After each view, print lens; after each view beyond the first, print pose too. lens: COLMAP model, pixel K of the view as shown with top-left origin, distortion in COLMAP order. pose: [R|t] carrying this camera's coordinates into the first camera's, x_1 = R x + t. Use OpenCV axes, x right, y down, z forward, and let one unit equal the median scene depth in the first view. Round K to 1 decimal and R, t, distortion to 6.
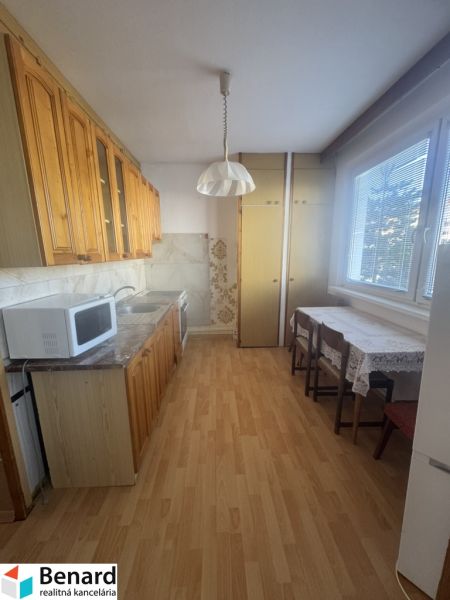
lens RADIAL K [[238.0, 0, 225.0], [0, 238.0, 300.0], [0, 0, 1]] dist [-0.000956, -0.000302]
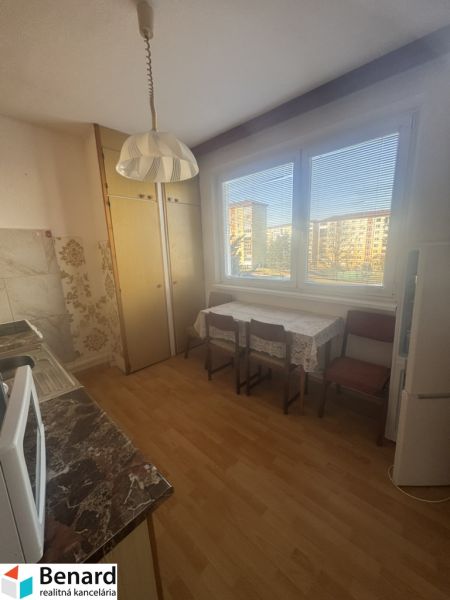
lens RADIAL K [[238.0, 0, 225.0], [0, 238.0, 300.0], [0, 0, 1]] dist [-0.000956, -0.000302]
pose [[0.714727, -0.165656, 0.679503, -0.225870], [0.165689, 0.983993, 0.065610, -0.048249], [-0.679495, 0.065693, 0.730734, 0.189778]]
